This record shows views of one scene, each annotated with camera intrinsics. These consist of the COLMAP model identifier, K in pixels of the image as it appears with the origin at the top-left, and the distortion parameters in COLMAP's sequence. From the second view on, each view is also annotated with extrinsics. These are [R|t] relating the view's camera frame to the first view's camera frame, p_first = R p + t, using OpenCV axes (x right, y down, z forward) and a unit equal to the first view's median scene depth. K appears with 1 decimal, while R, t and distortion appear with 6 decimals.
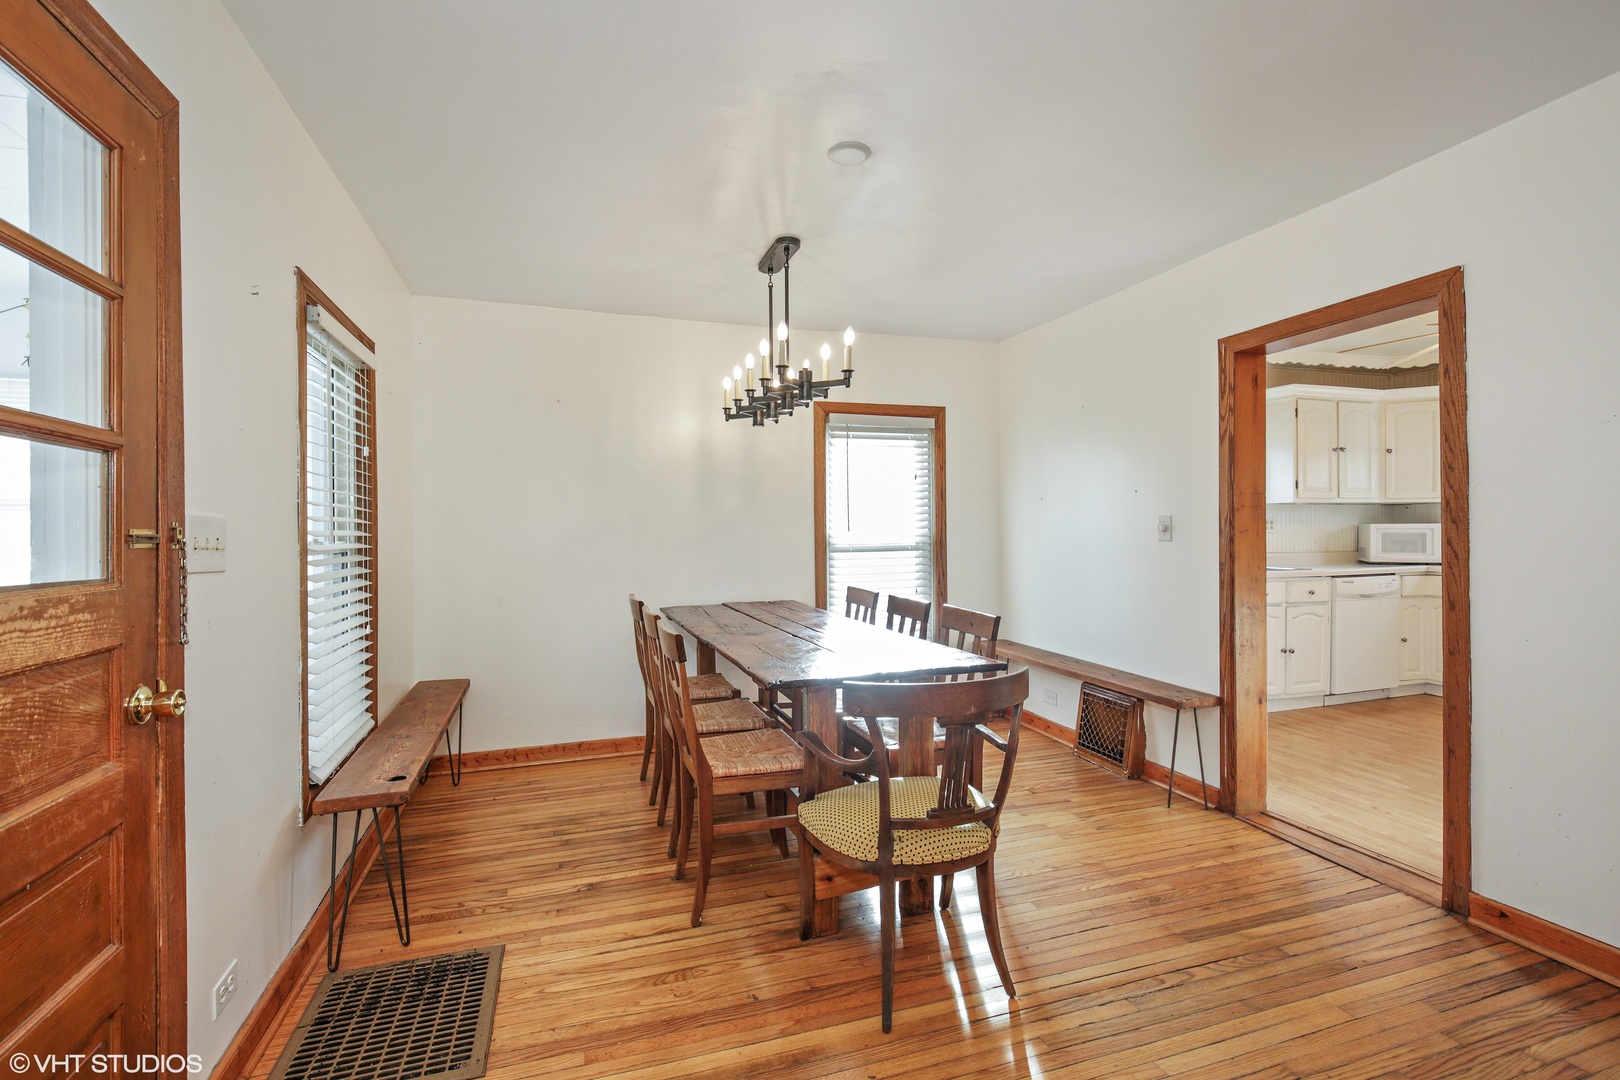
lens RADIAL K [[740.8, 0, 811.6], [0, 740.8, 529.8], [0, 0, 1]] dist [0.002310, 0.000087]
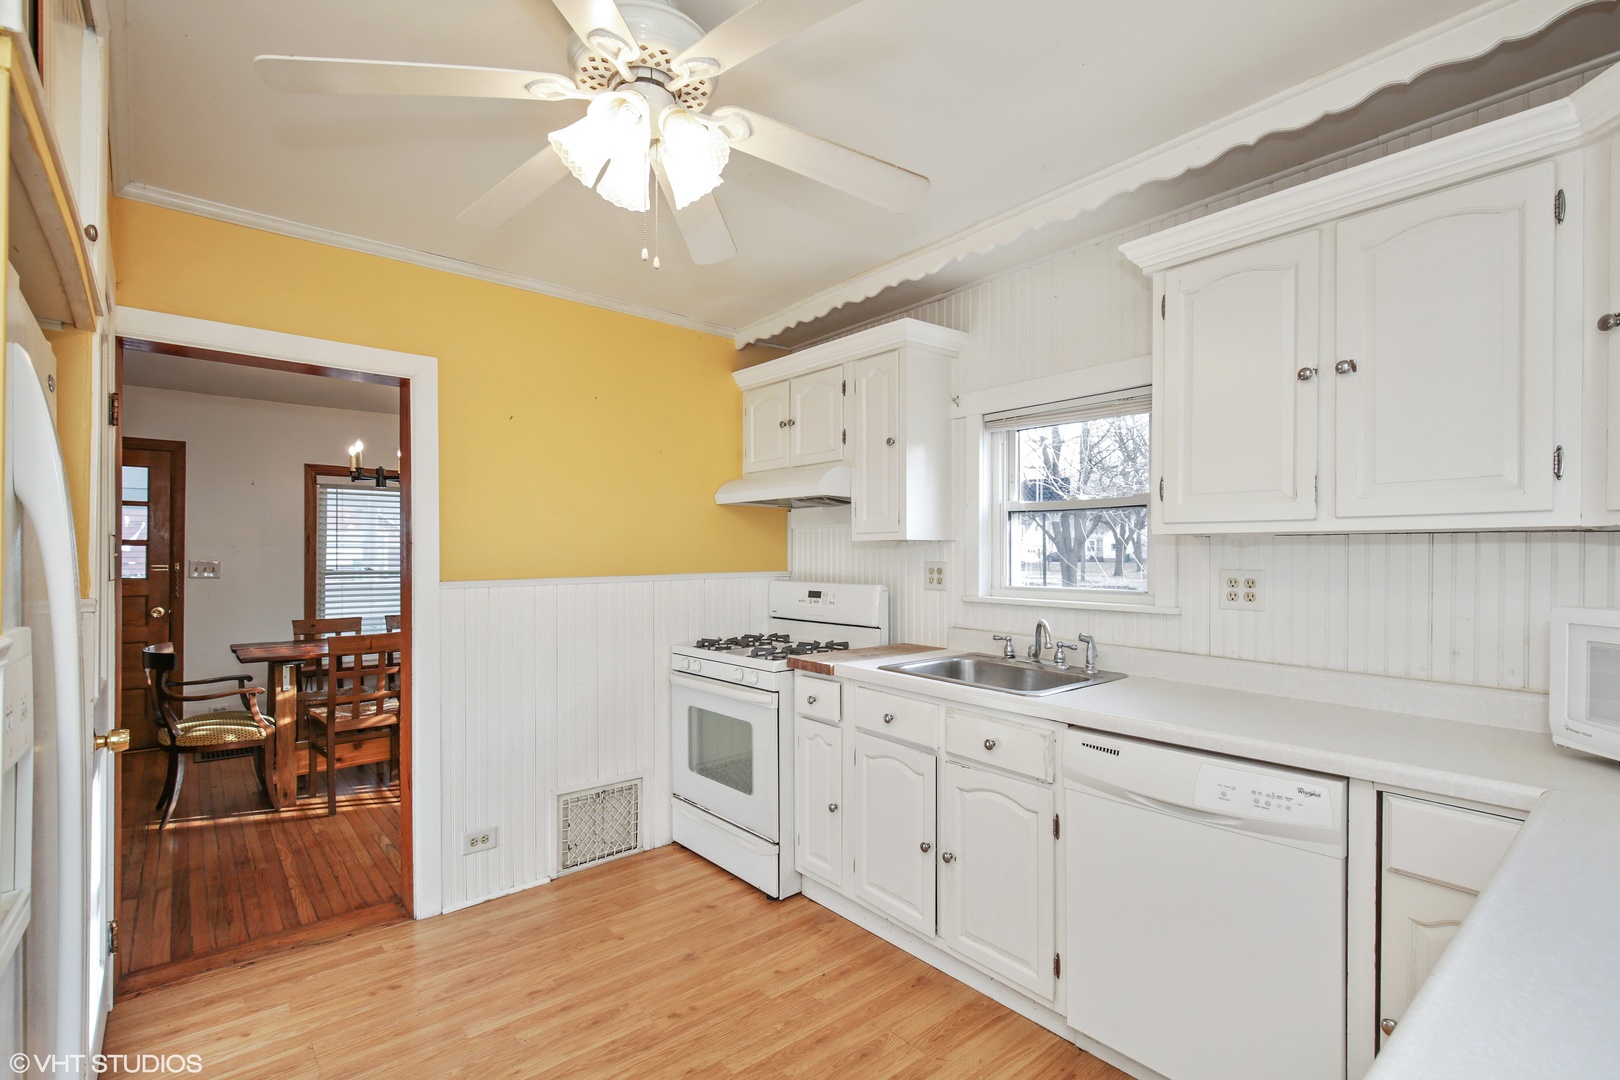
lens RADIAL K [[740.8, 0, 809.2], [0, 740.8, 554.2], [0, 0, 1]] dist [0.002310, 0.000087]
pose [[0.363721, 0.010273, -0.931451, 0.953288], [-0.007472, 0.999939, 0.008111, -0.028026], [0.931478, 0.004009, 0.363776, 0.680192]]
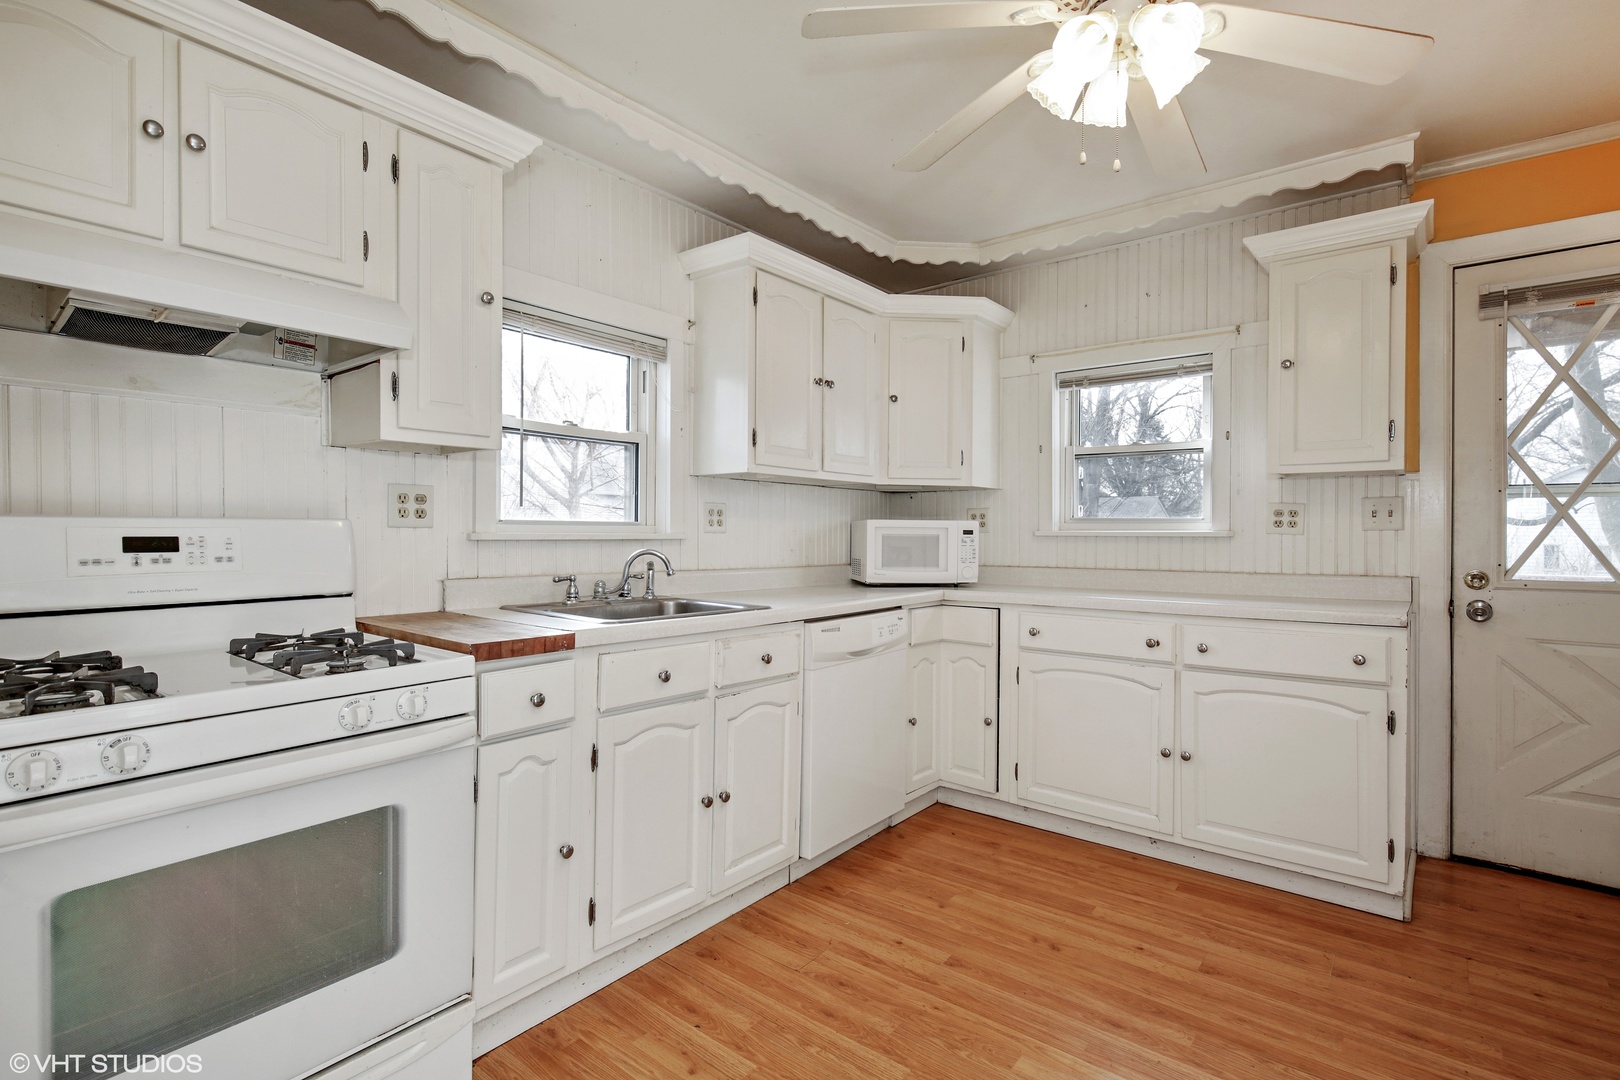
lens RADIAL K [[775.8, 0, 802.0], [0, 775.8, 533.2], [0, 0, 1]] dist [0.016660, 0.000317]
pose [[0.842786, 0.011870, 0.538118, 0.394878], [-0.011797, 0.999924, -0.003580, 0.006314], [-0.538120, -0.003331, 0.842862, 0.530633]]
